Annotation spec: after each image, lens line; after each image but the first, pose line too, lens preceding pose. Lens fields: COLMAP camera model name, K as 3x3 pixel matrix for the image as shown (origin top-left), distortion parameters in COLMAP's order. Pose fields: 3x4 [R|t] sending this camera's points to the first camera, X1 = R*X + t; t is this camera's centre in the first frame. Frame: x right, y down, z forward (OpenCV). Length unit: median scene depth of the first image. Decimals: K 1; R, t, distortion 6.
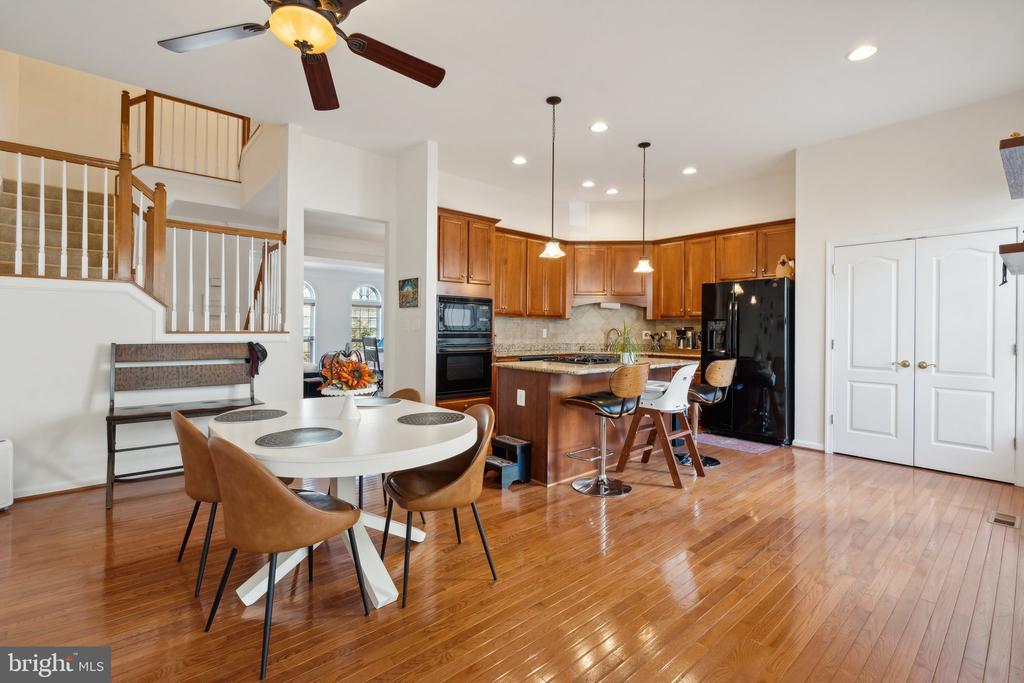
lens RADIAL K [[460.4, 0, 507.9], [0, 460.4, 326.1], [0, 0, 1]] dist [0.000106, 0.000088]
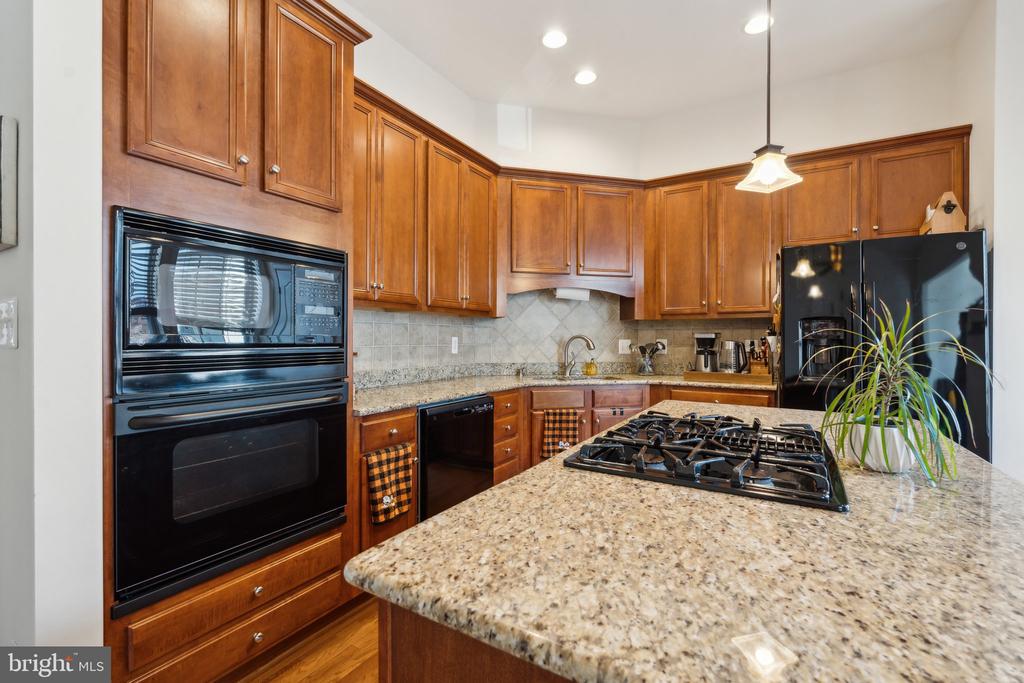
lens RADIAL K [[457.2, 0, 512.0], [0, 457.2, 341.5], [0, 0, 1]] dist [0.001407, 0.000200]
pose [[0.951603, -0.007034, 0.307249, -0.018390], [0.001411, 0.999828, 0.018518, 0.002007], [-0.307326, -0.017188, 0.951449, 0.536804]]
